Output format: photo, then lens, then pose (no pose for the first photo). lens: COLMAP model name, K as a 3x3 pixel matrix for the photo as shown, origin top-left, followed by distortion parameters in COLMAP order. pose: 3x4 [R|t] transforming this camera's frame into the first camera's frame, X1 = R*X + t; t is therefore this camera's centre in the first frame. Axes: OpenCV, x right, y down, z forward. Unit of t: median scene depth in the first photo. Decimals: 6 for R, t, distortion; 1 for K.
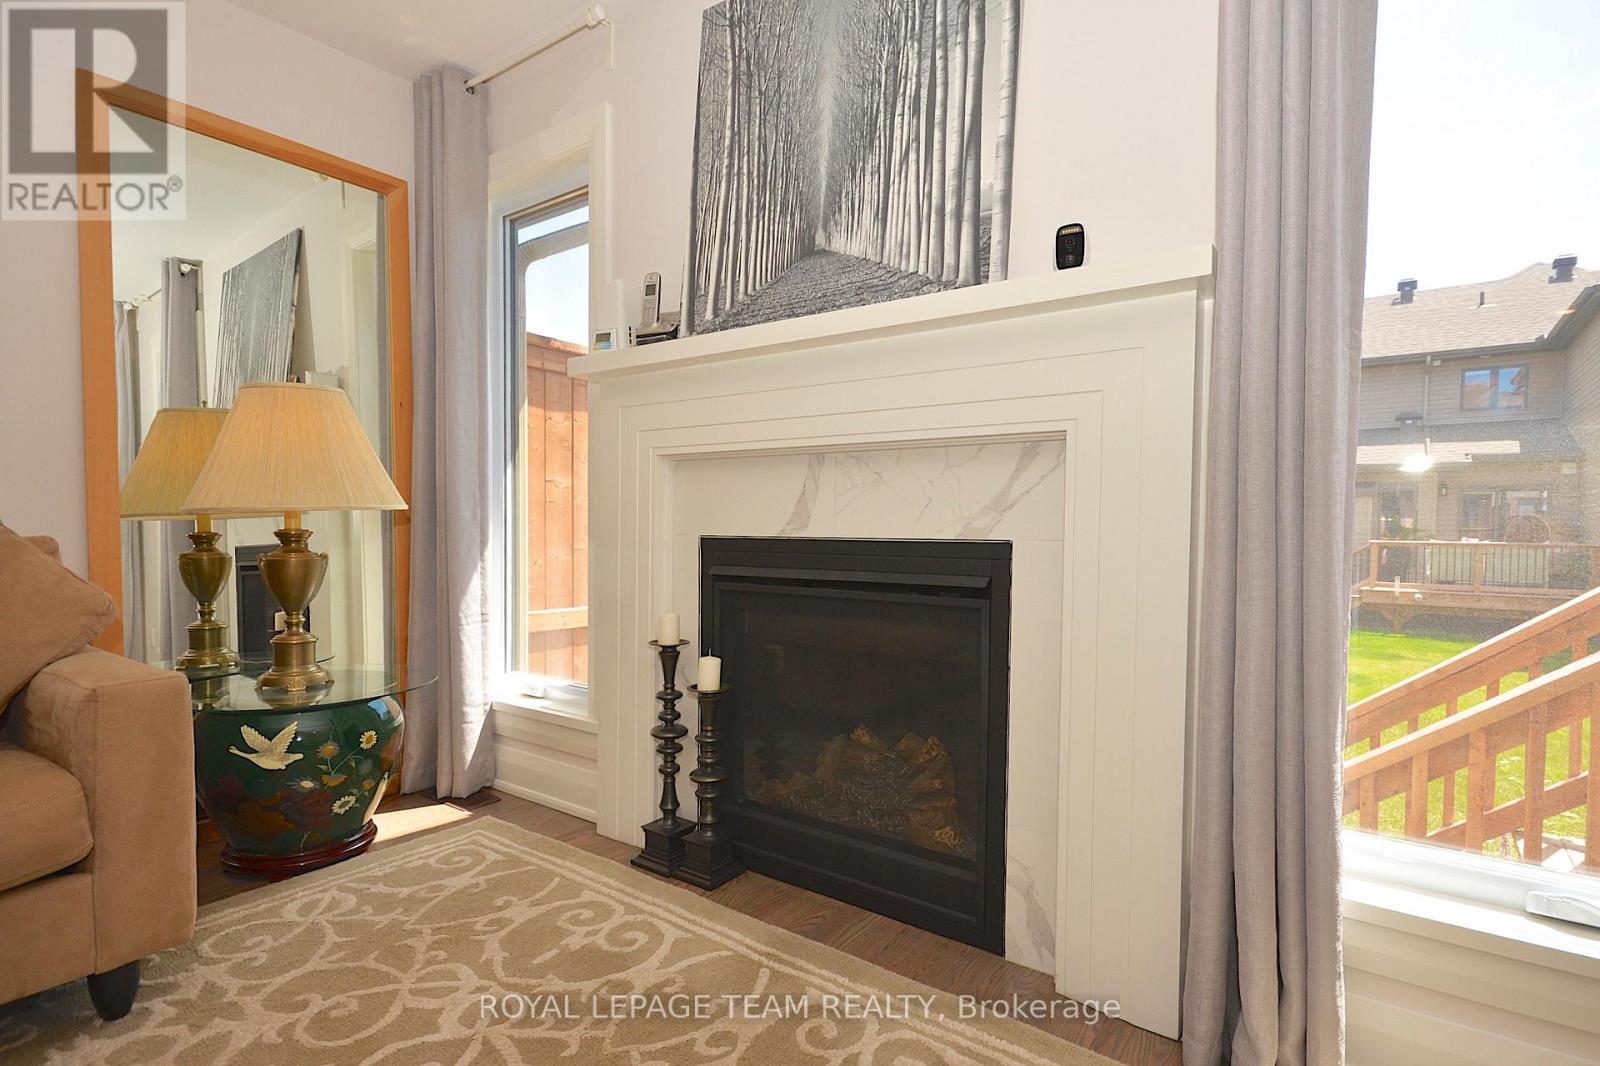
lens RADIAL K [[799.2, 0, 815.5], [0, 799.2, 548.8], [0, 0, 1]] dist [0.007291, -0.000531]
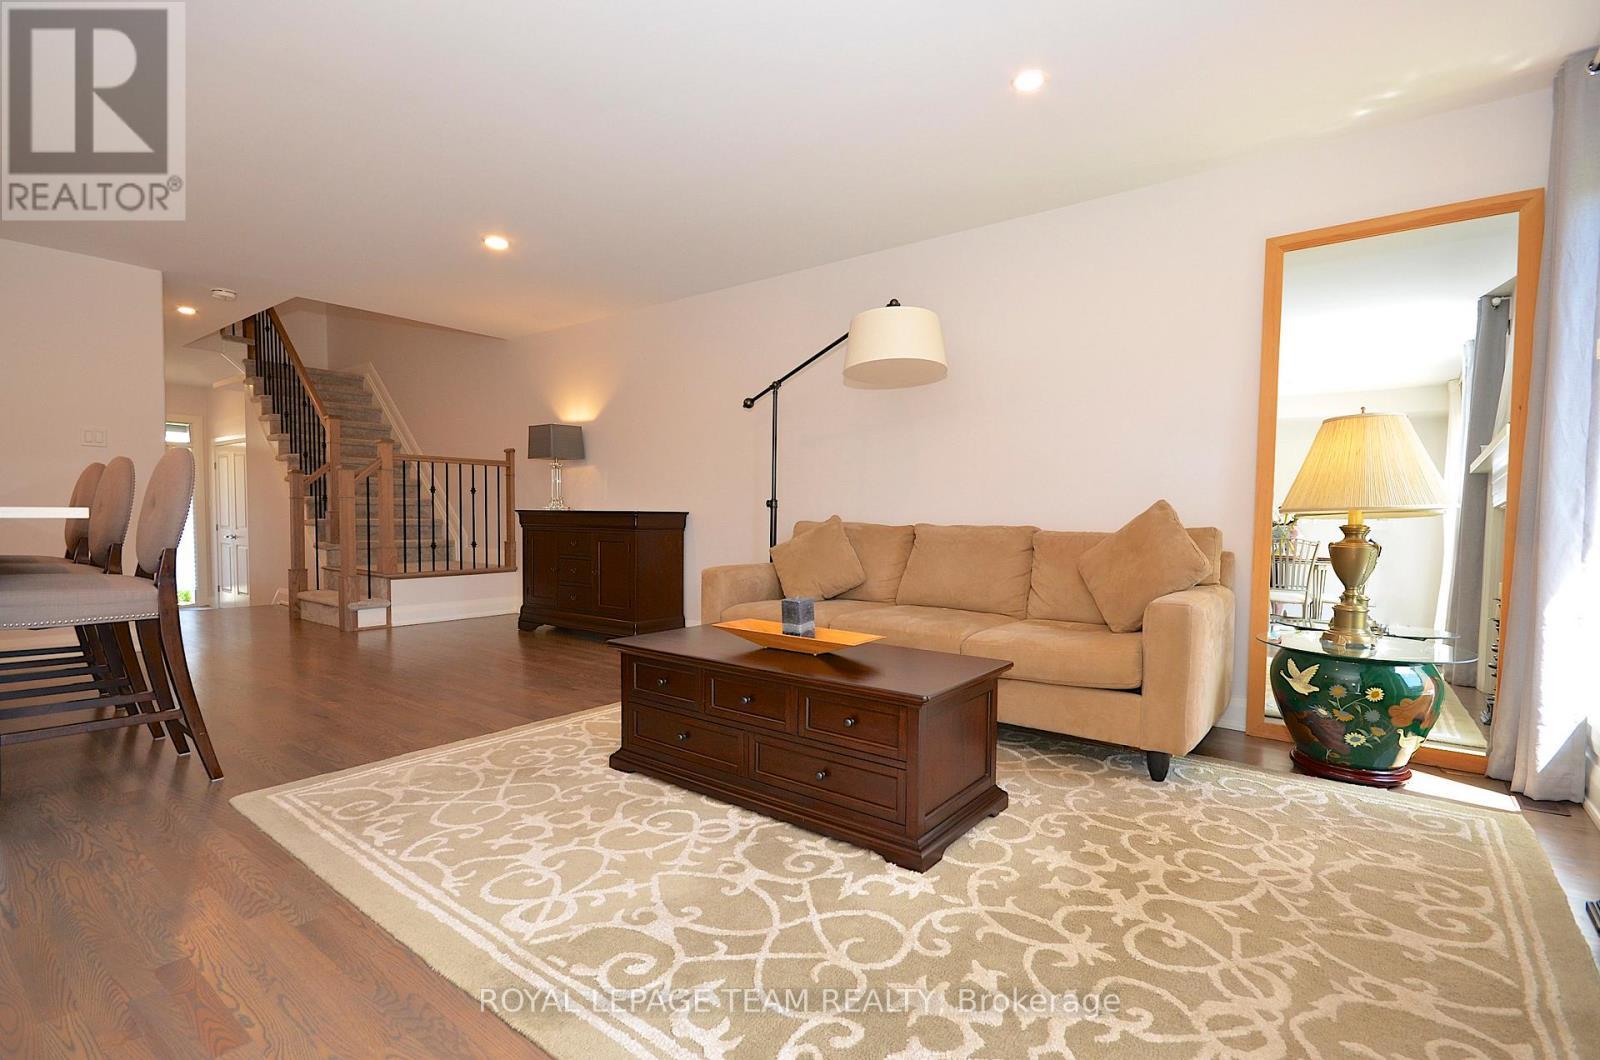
lens RADIAL K [[731.2, 0, 835.2], [0, 731.2, 538.5], [0, 0, 1]] dist [0.019434, -0.017500]
pose [[-0.008778, 0.027844, -0.999574, 0.628882], [-0.040705, 0.998774, 0.028179, -0.001686], [0.999133, 0.040935, -0.007634, 0.174612]]
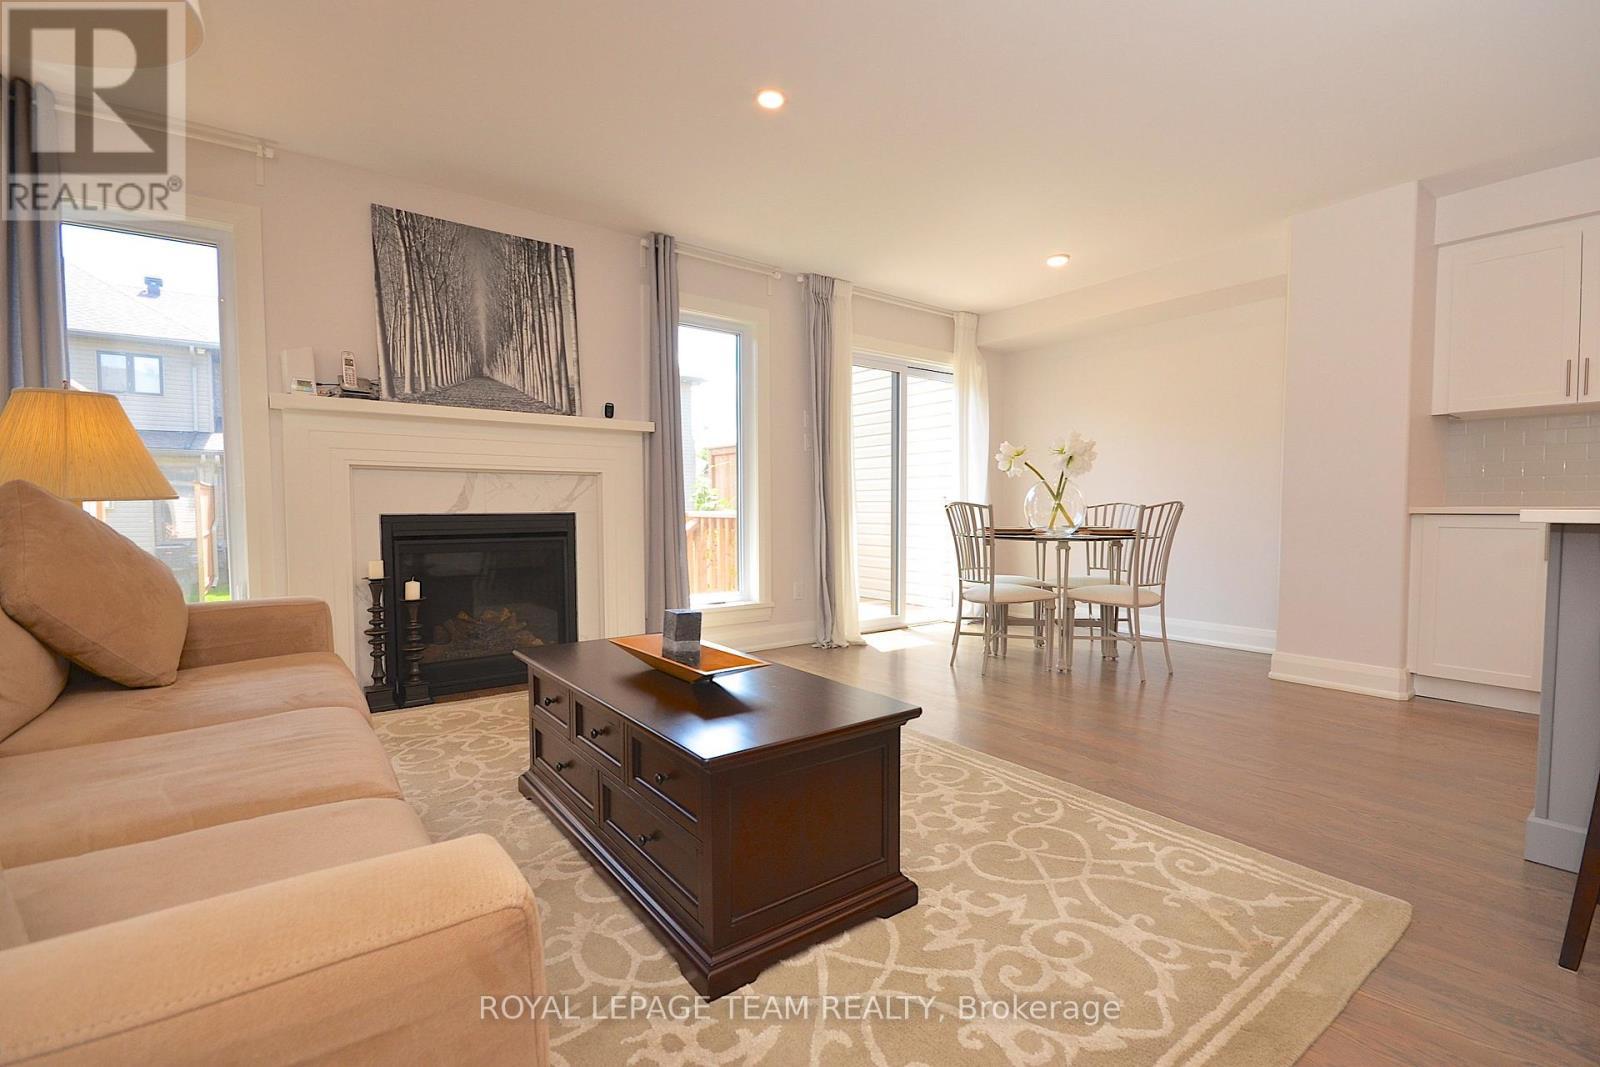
lens RADIAL K [[720.4, 0, 835.9], [0, 720.4, 542.4], [0, 0, 1]] dist [-0.001752, -0.000330]
pose [[0.269897, -0.056470, 0.961232, -1.496932], [0.032274, 0.998248, 0.049583, -0.001439], [-0.962348, 0.017641, 0.271246, -0.369315]]
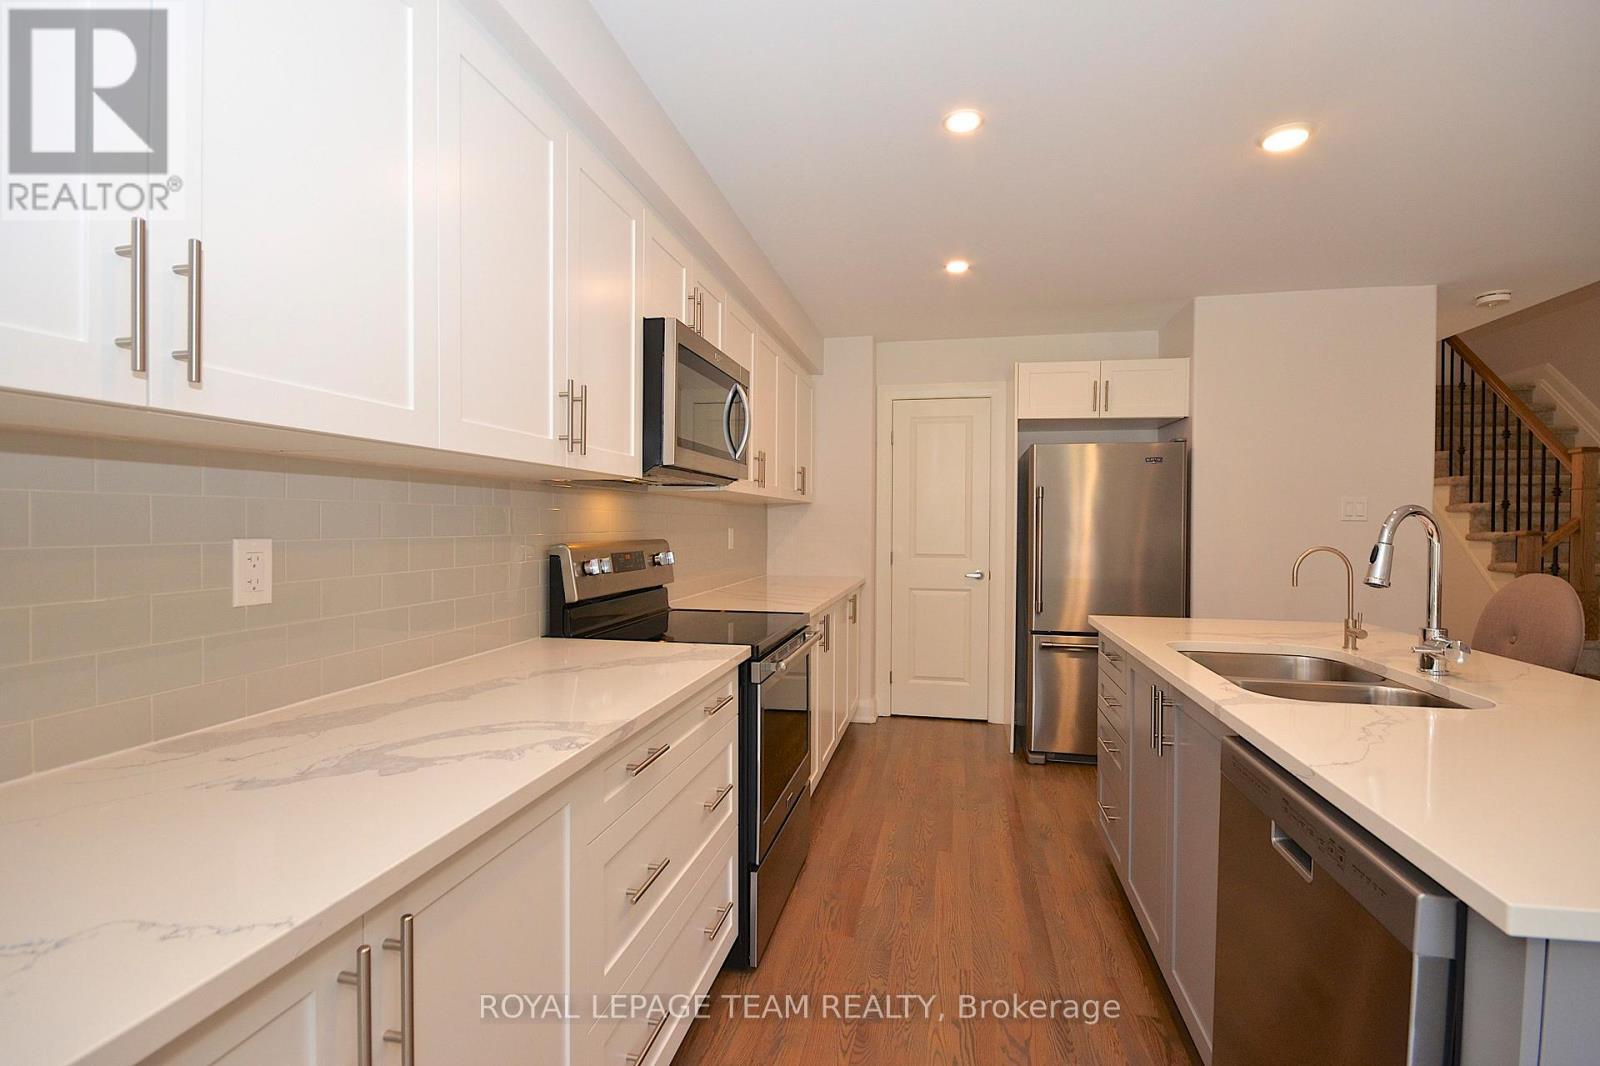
lens RADIAL K [[732.6, 0, 800.0], [0, 732.6, 533.0], [0, 0, 1]] dist [-0.001504, -0.000709]
pose [[-0.914826, -0.005018, -0.403817, 0.371062], [-0.022480, 0.999005, 0.038514, -0.136312], [0.403222, 0.044312, -0.914029, -1.026558]]
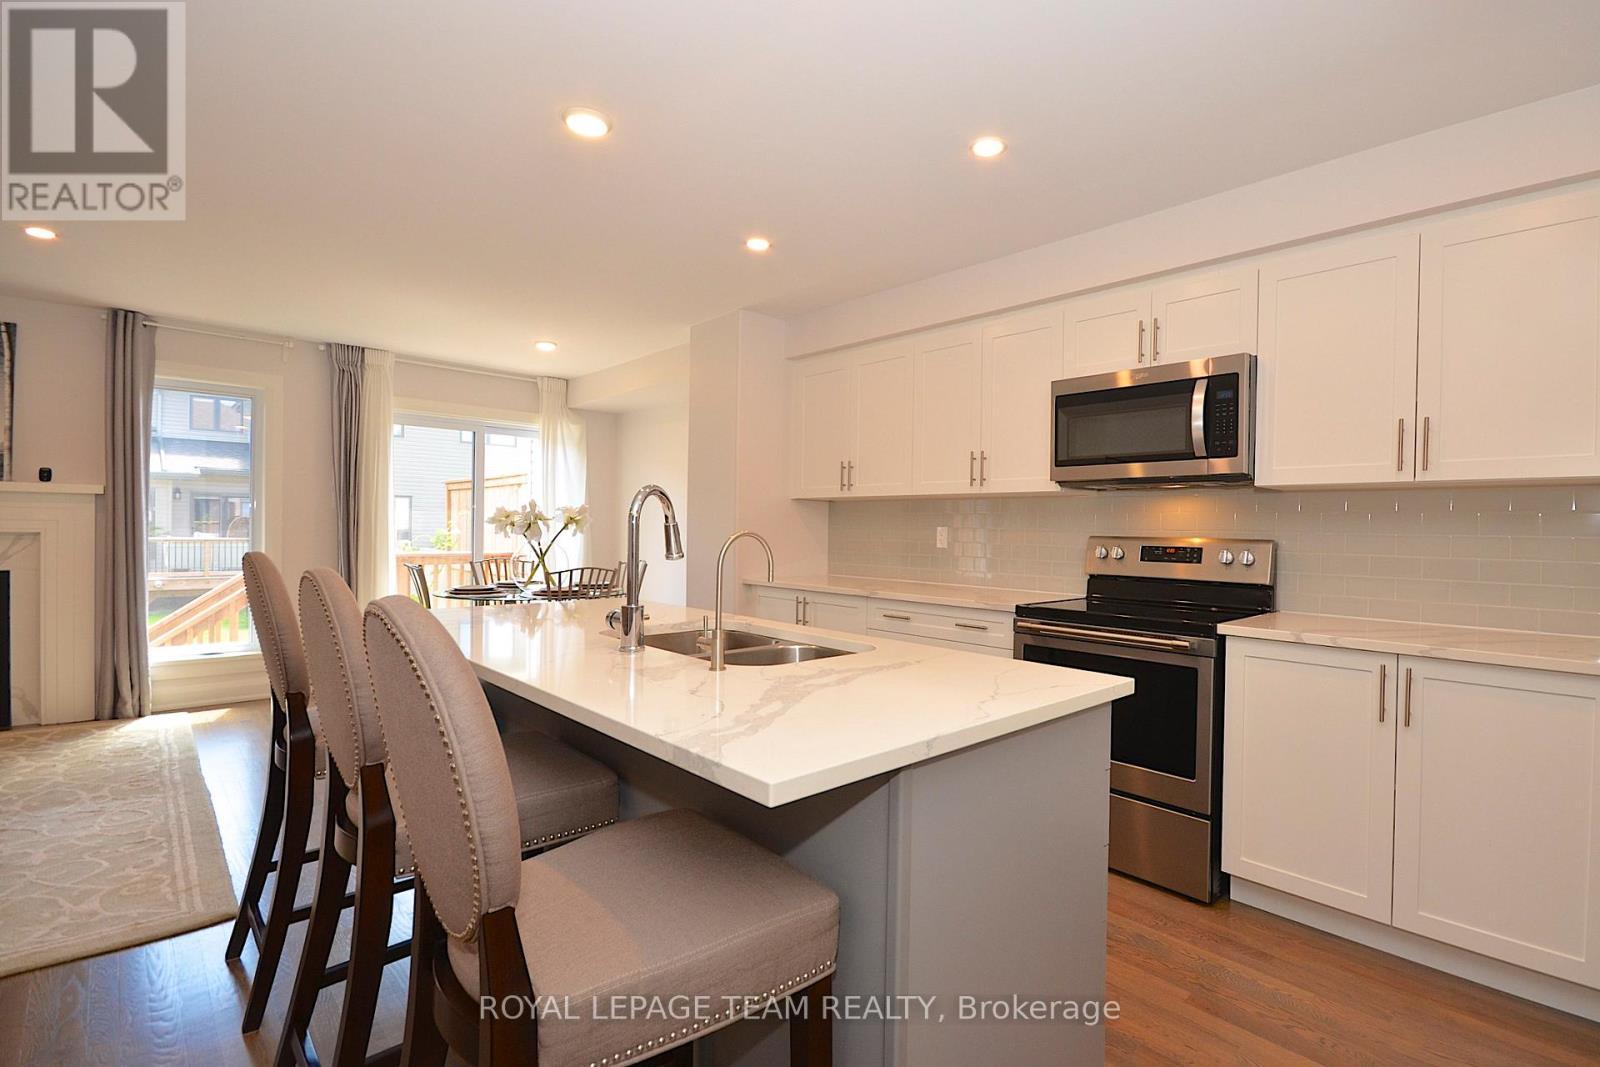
lens RADIAL K [[740.7, 0, 871.0], [0, 740.7, 539.3], [0, 0, 1]] dist [0.017274, -0.017480]
pose [[0.156686, -0.019804, 0.987450, -1.487672], [0.014134, 0.999742, 0.017807, -0.099806], [-0.987547, 0.011167, 0.156925, -1.932357]]
